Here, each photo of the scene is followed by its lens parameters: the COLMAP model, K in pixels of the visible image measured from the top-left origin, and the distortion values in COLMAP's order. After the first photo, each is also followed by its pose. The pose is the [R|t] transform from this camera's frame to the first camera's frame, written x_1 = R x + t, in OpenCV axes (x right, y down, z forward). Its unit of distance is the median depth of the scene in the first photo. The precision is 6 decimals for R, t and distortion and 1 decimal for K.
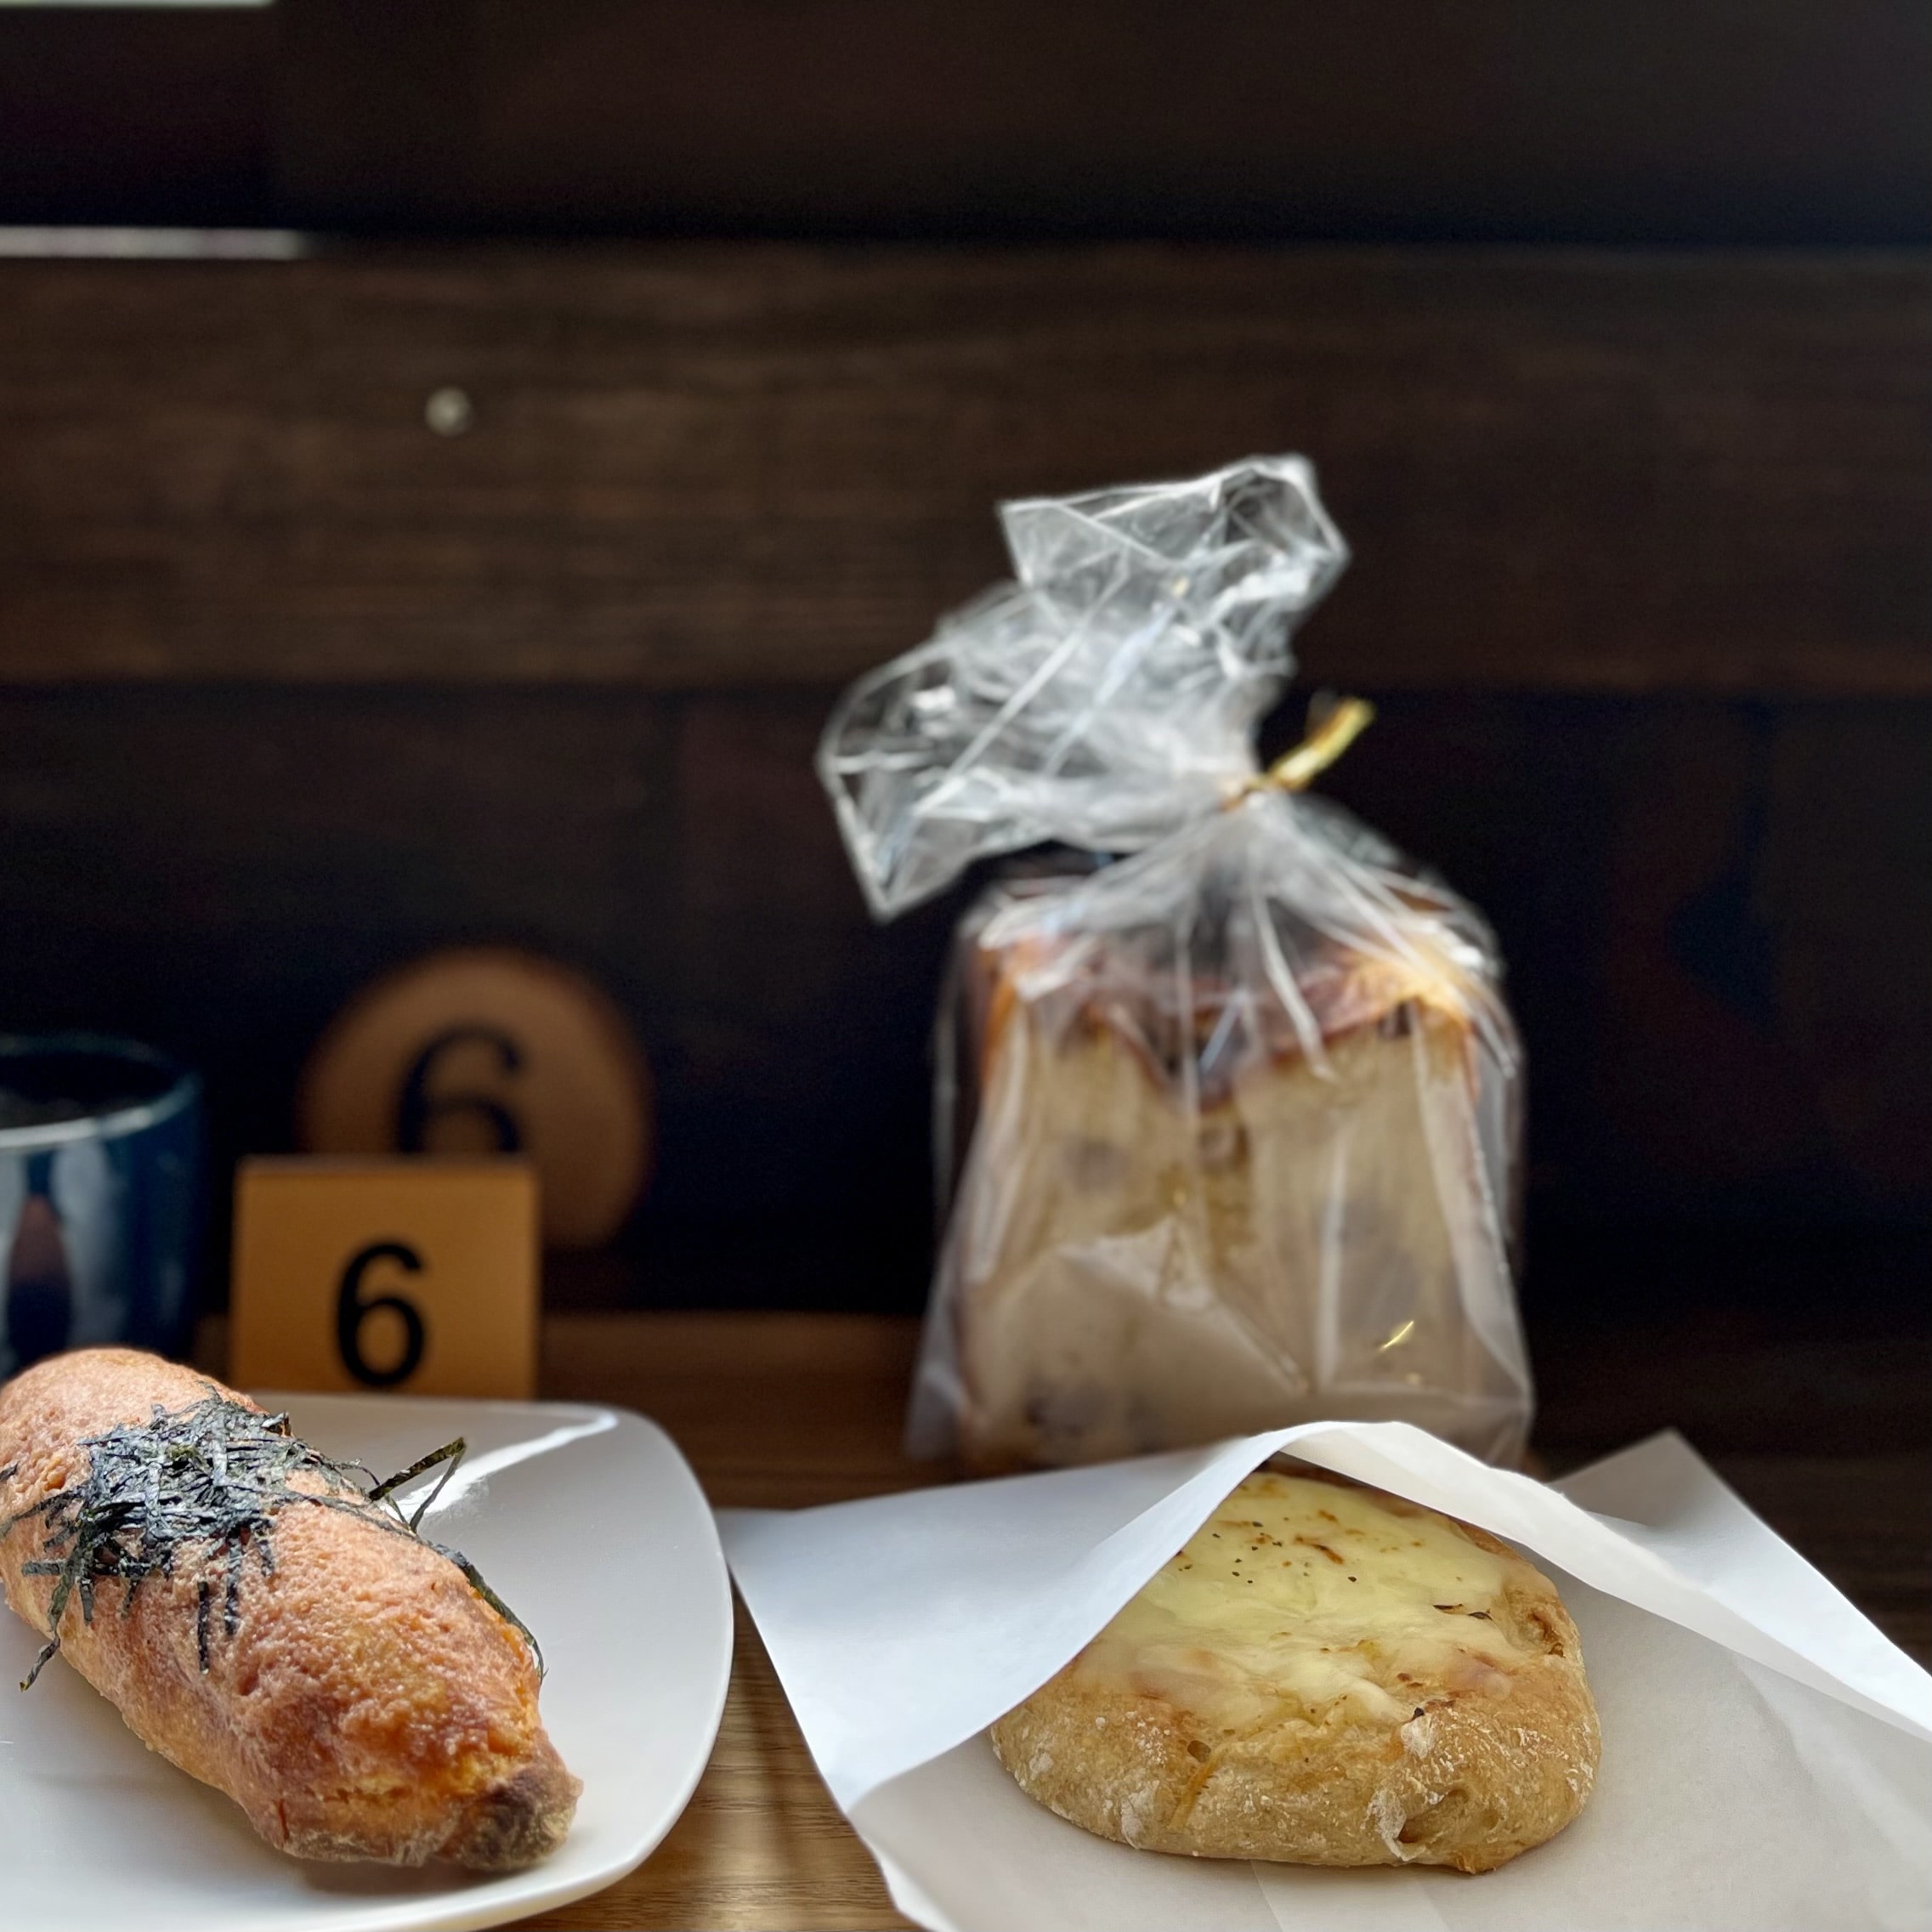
lens RADIAL K [[2340.5, 0, 1037.4], [0, 2340.5, 965.5], [0, 0, 1]] dist [-0.027165, -0.007701]
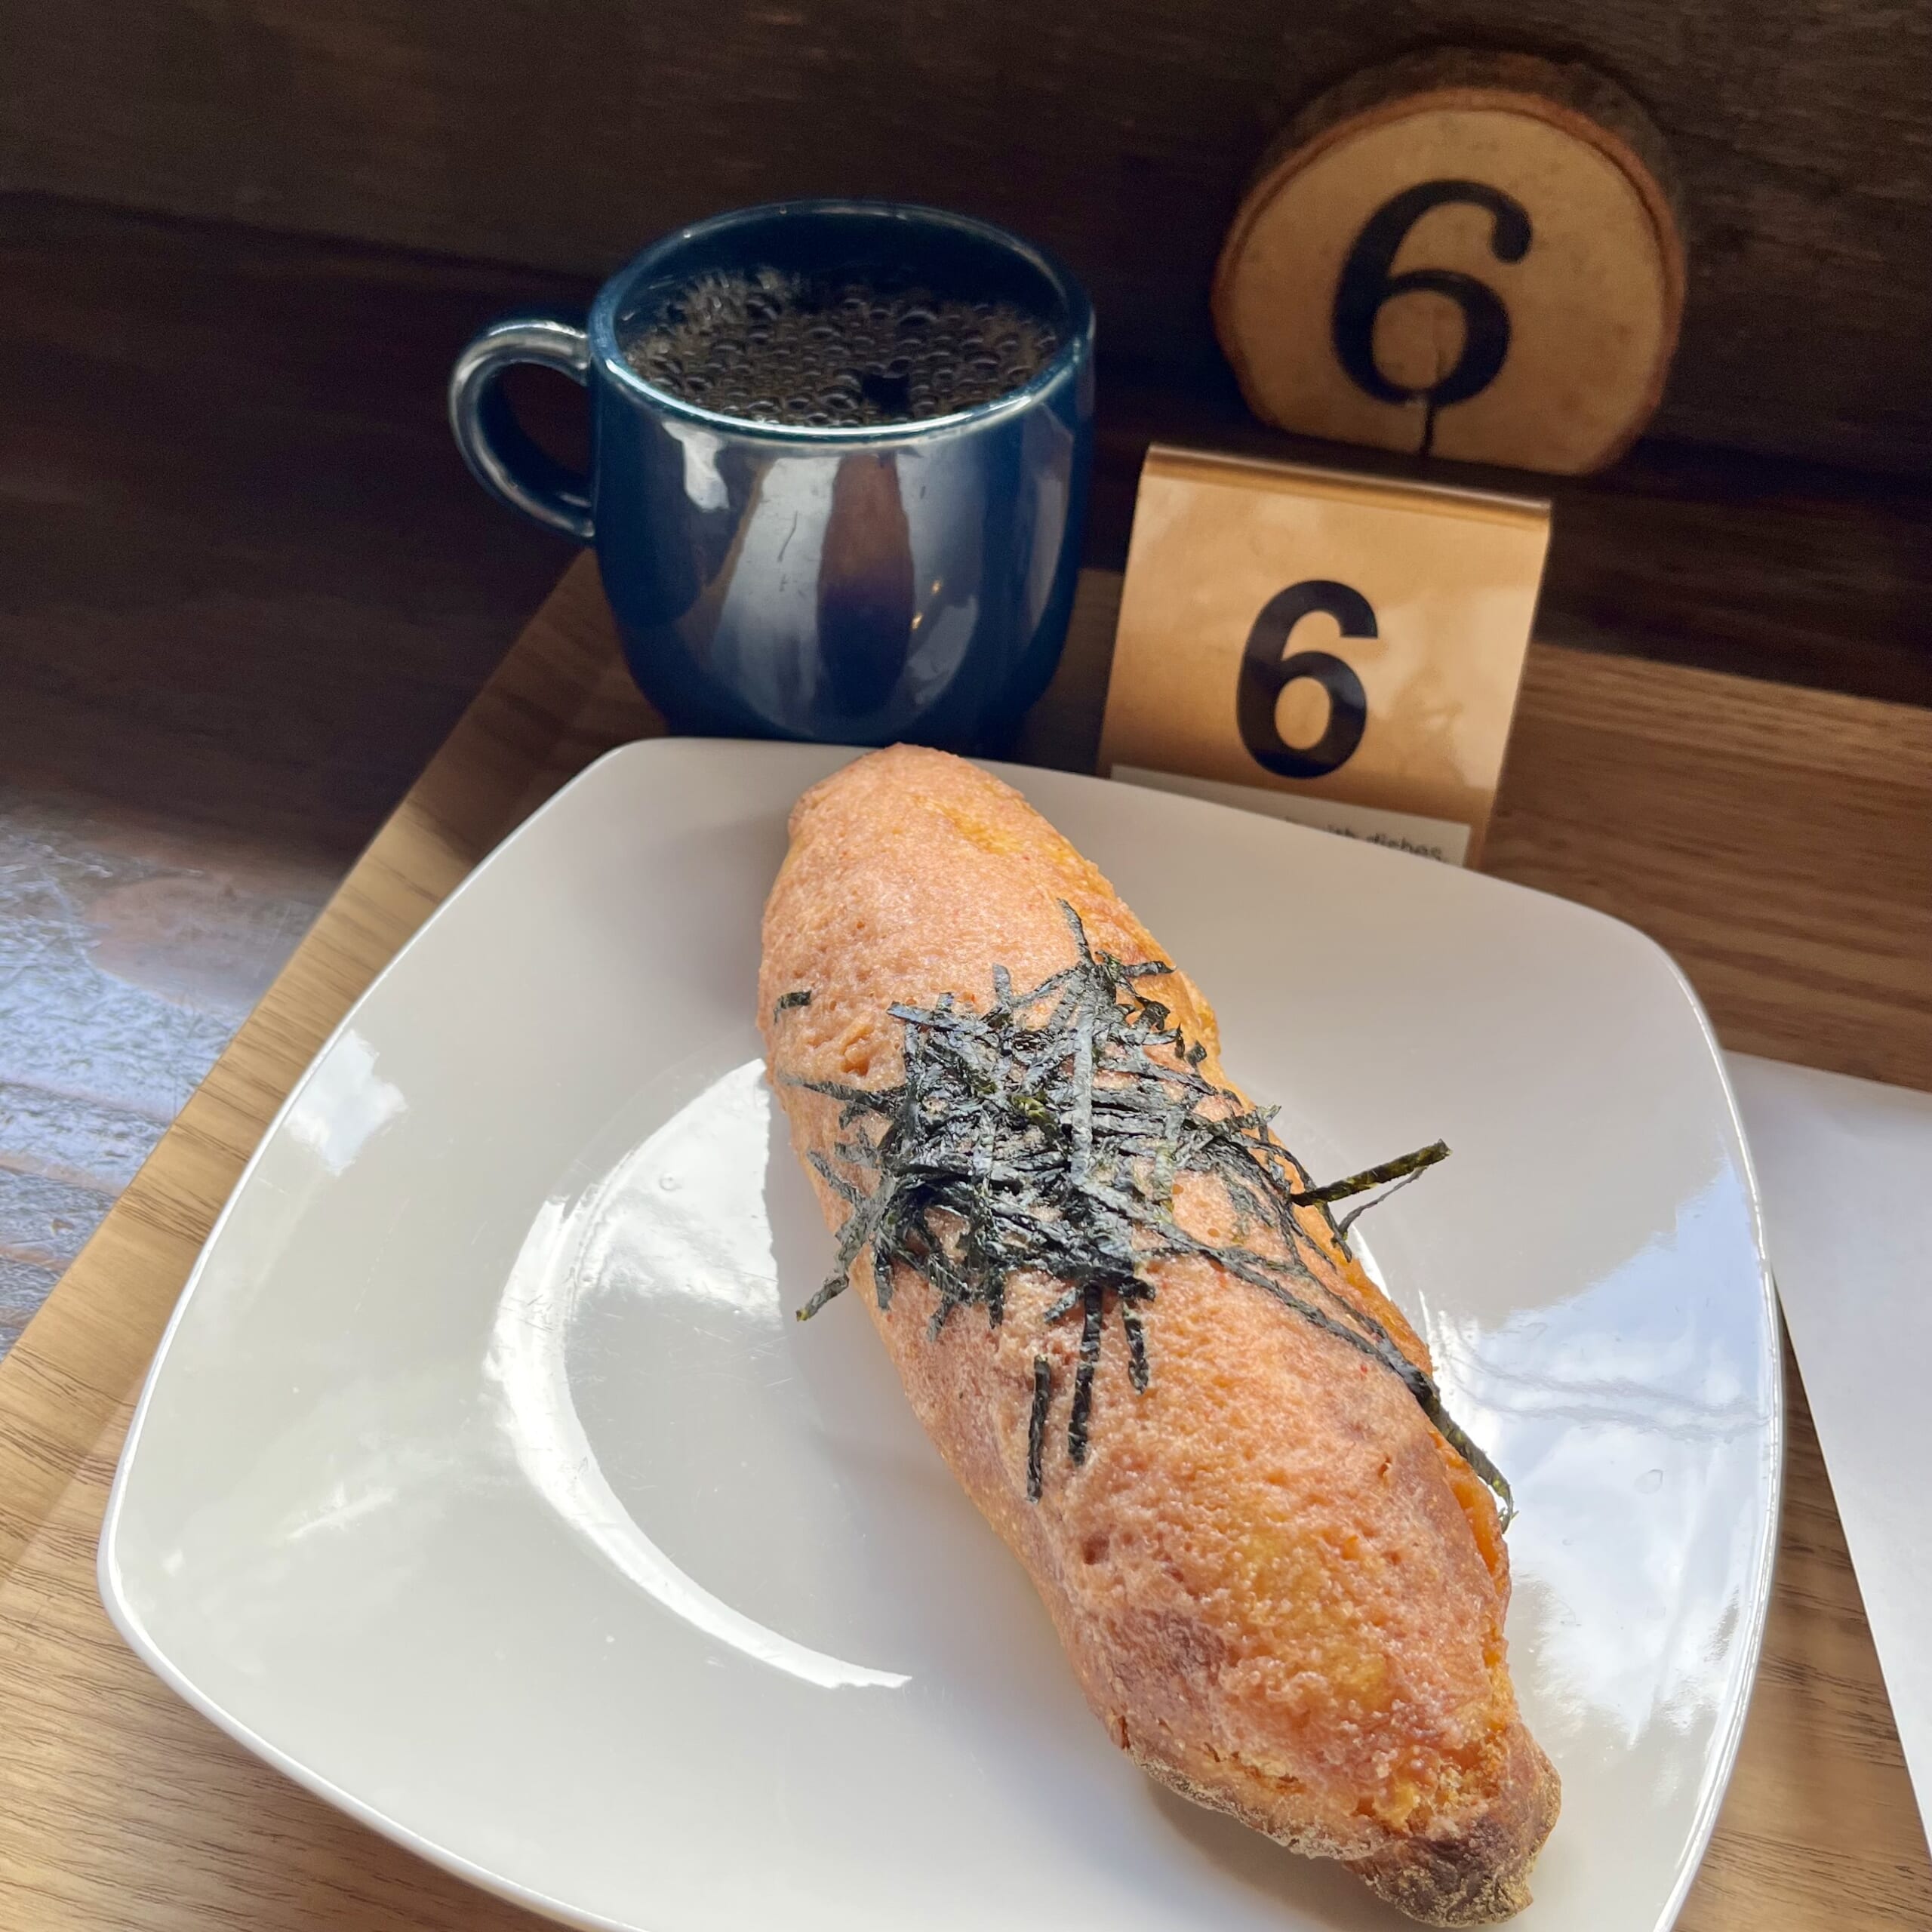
lens RADIAL K [[2340.5, 0, 1037.4], [0, 2340.5, 965.5], [0, 0, 1]] dist [-0.027165, -0.007701]
pose [[0.931108, 0.225230, -0.286895, -0.198049], [-0.076385, 0.889536, 0.450435, -0.139396], [0.356655, -0.397489, 0.845458, 0.490117]]
